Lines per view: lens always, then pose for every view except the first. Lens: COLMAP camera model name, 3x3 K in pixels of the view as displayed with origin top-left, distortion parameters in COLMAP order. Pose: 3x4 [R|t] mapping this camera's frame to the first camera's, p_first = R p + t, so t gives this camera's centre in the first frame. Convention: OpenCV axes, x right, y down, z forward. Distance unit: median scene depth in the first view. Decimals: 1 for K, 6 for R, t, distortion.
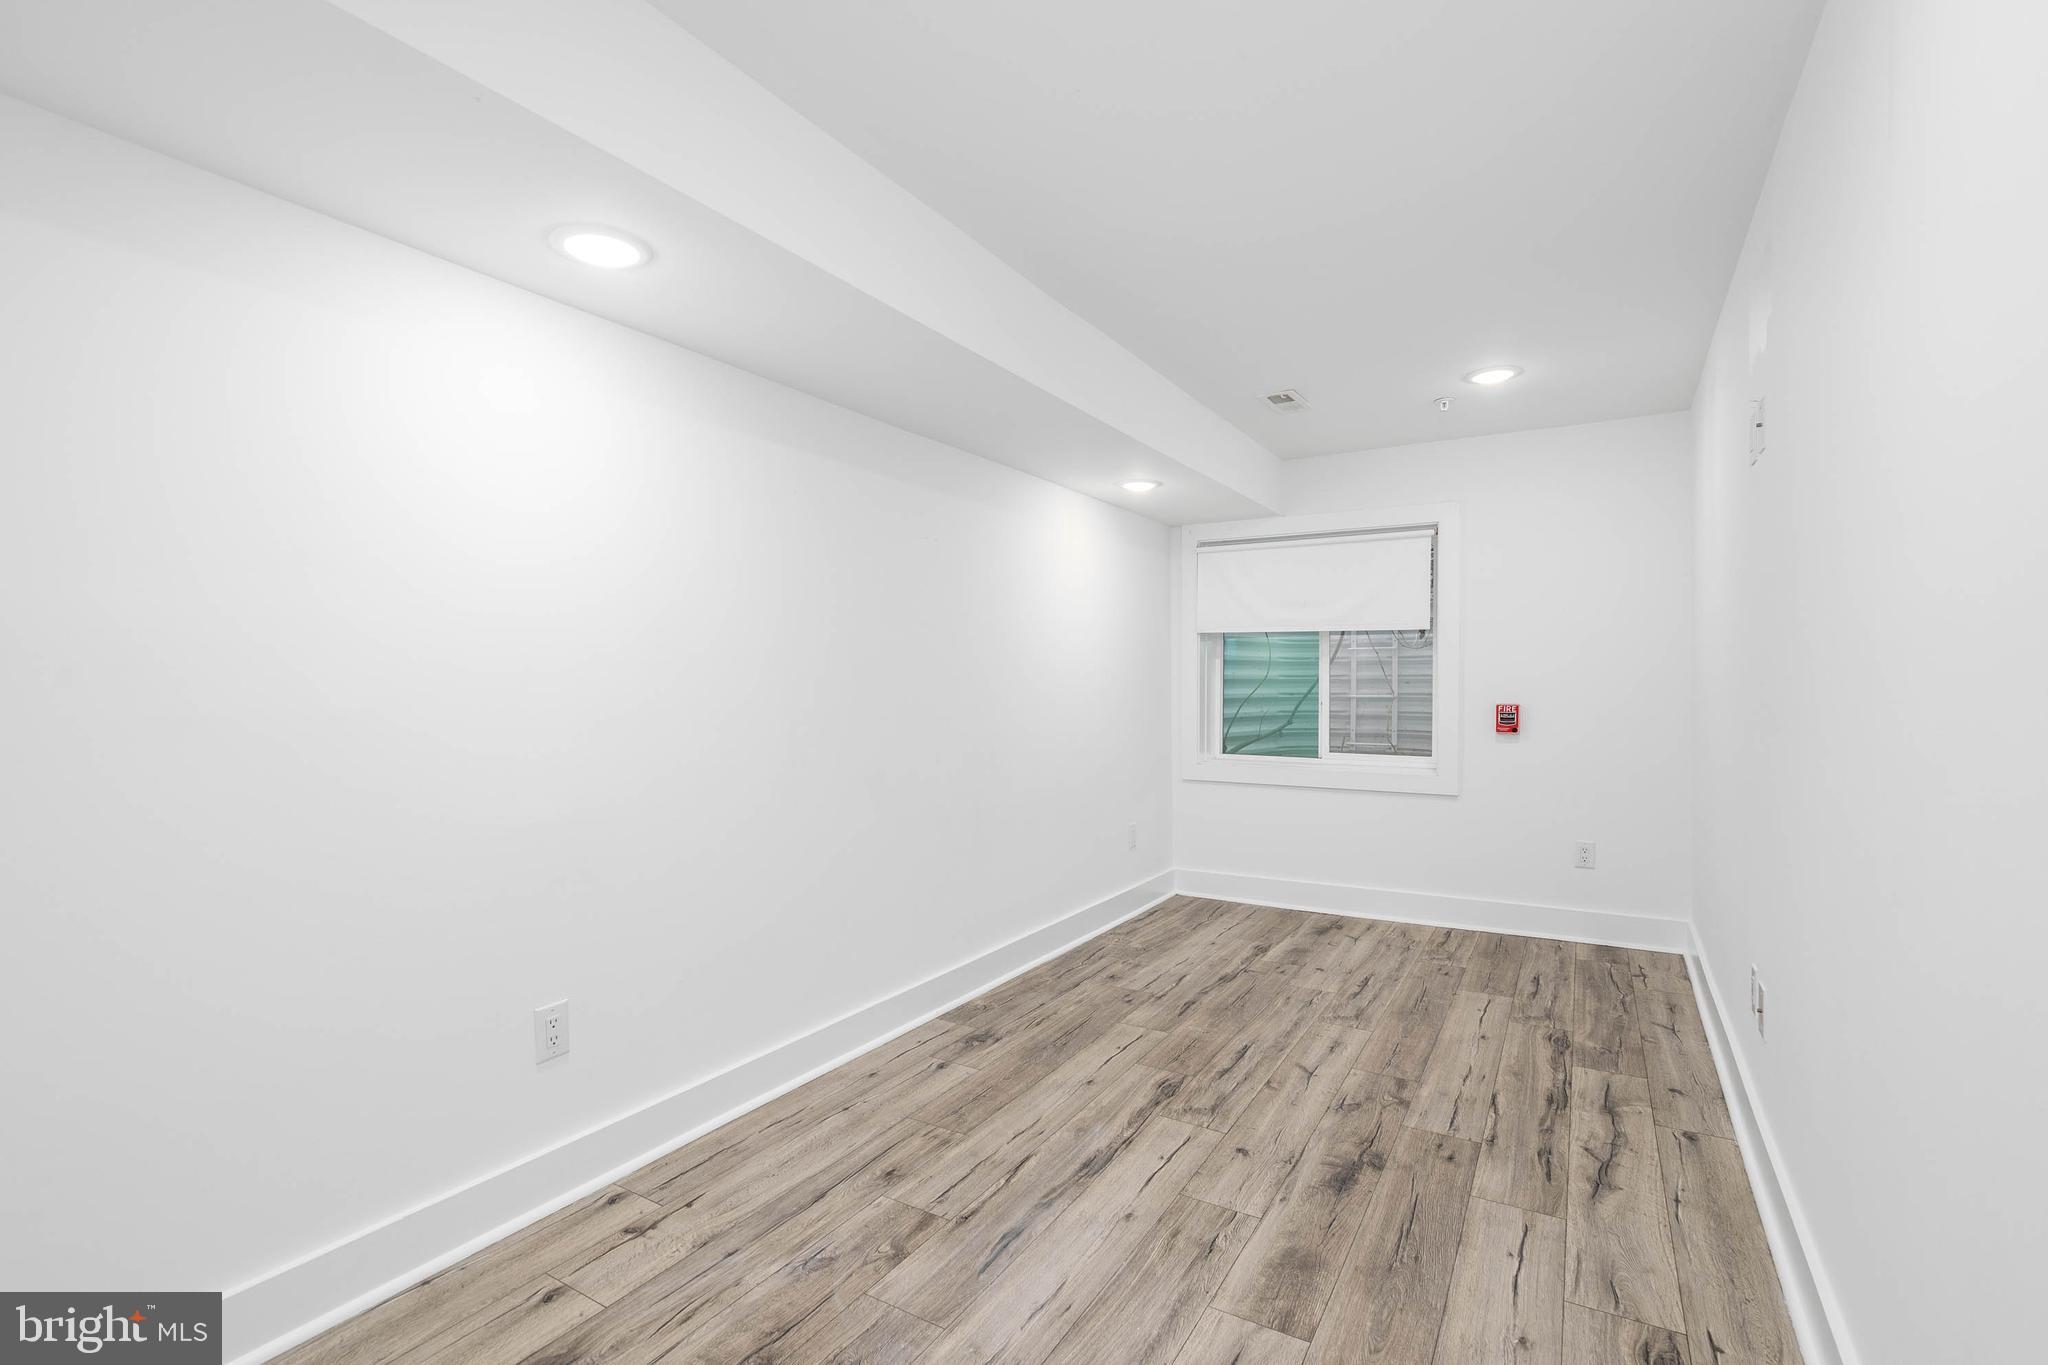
lens RADIAL K [[929.3, 0, 1024.0], [0, 929.3, 682.5], [0, 0, 1]] dist [-0.001780, 0.000431]
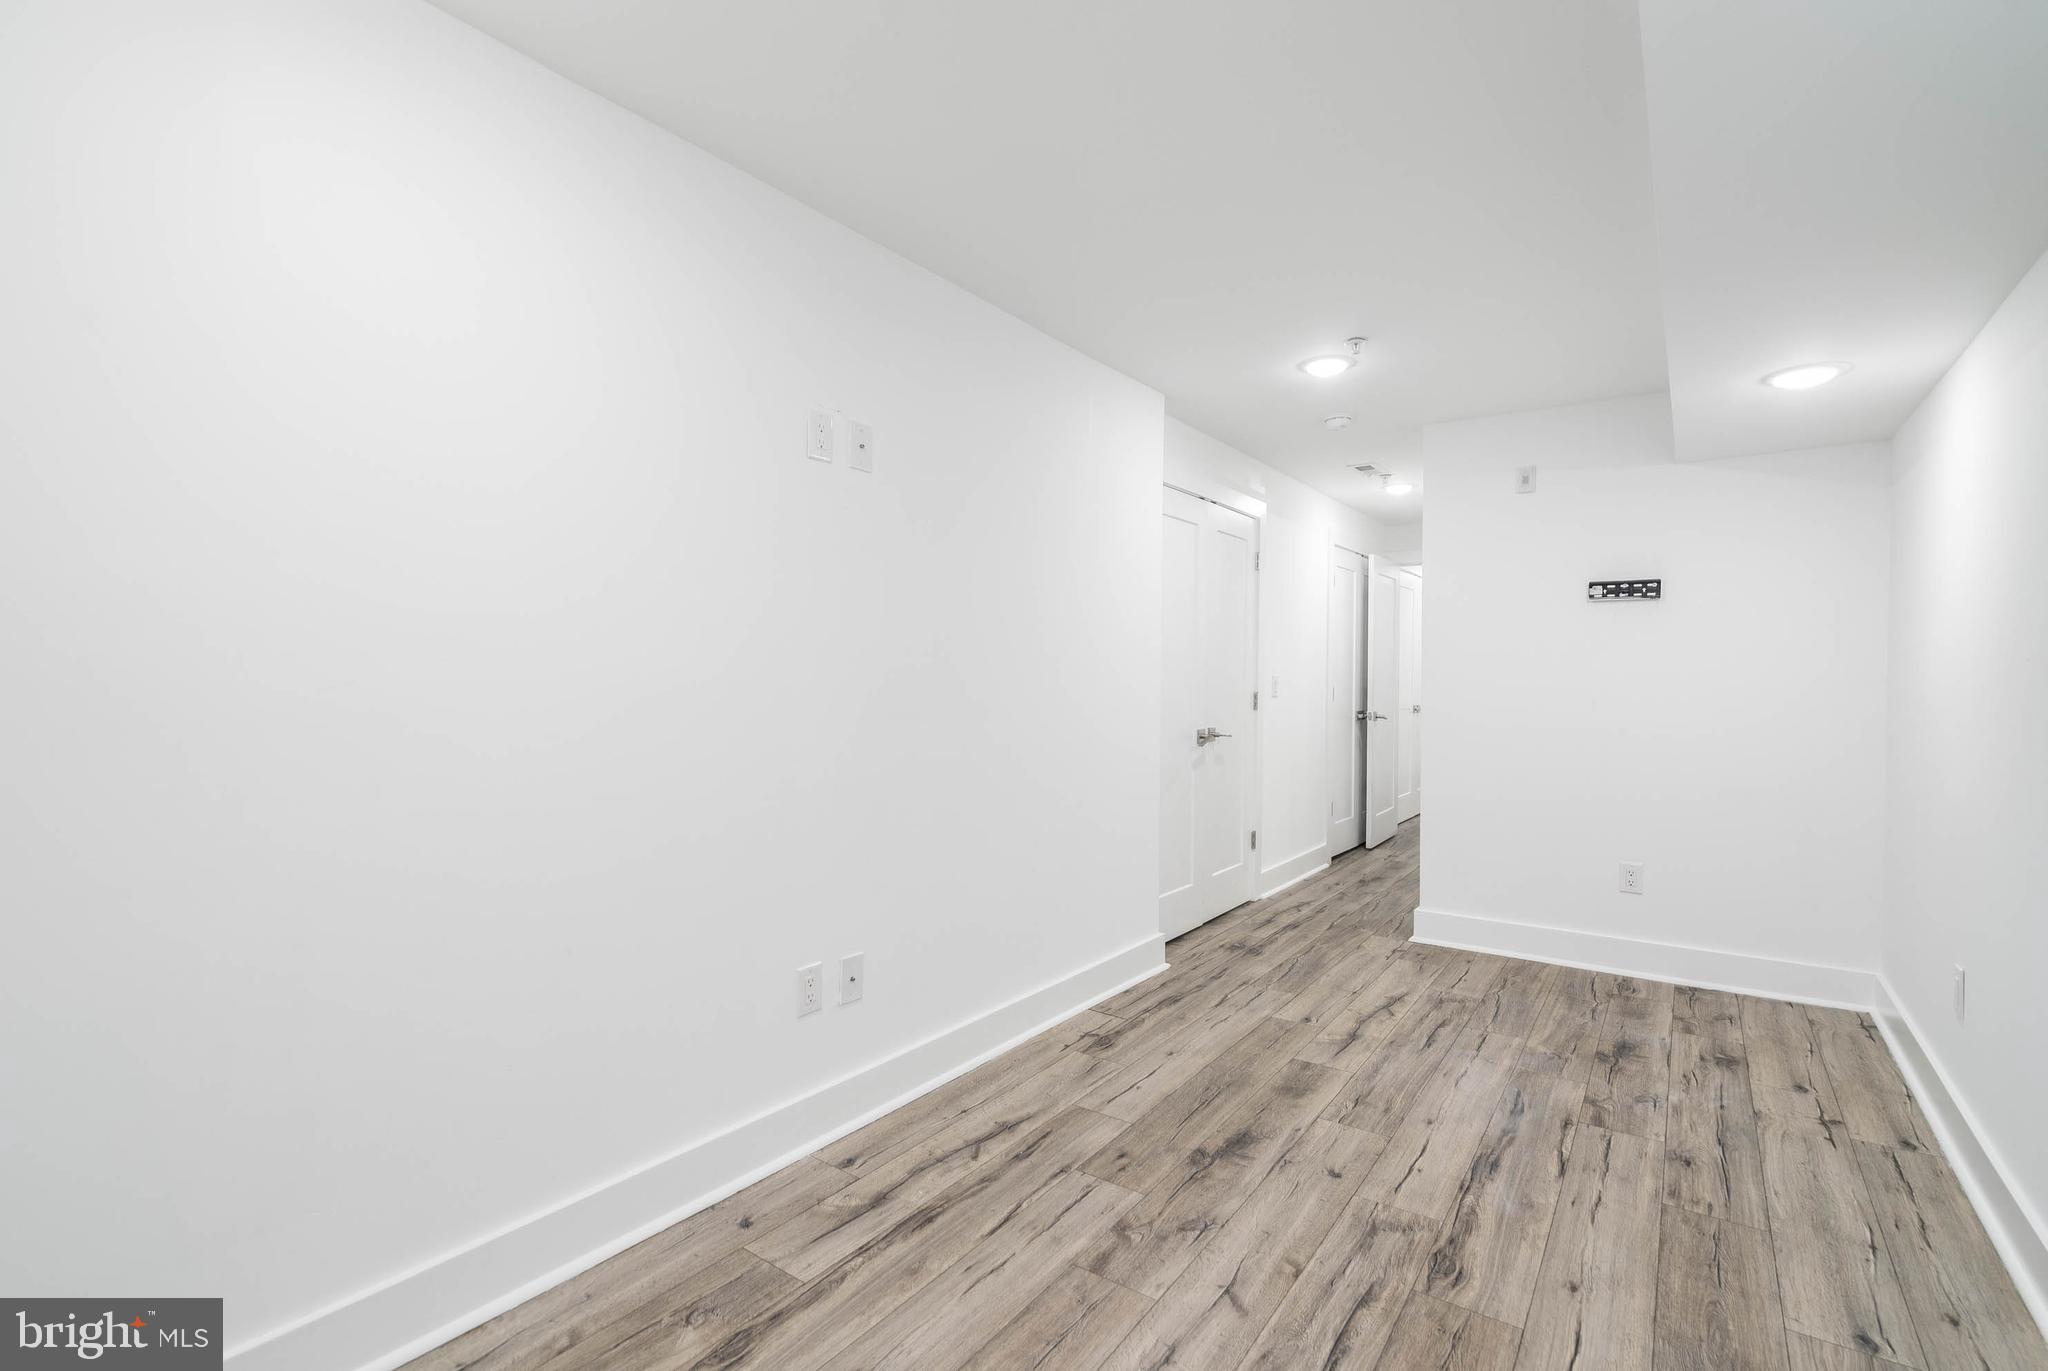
lens RADIAL K [[929.3, 0, 1024.0], [0, 929.3, 685.5], [0, 0, 1]] dist [-0.001780, 0.000431]
pose [[-0.996530, -0.002286, 0.083204, 0.469832], [-0.001970, 0.999991, 0.003880, 0.000905], [-0.083212, 0.003703, -0.996525, 1.953991]]
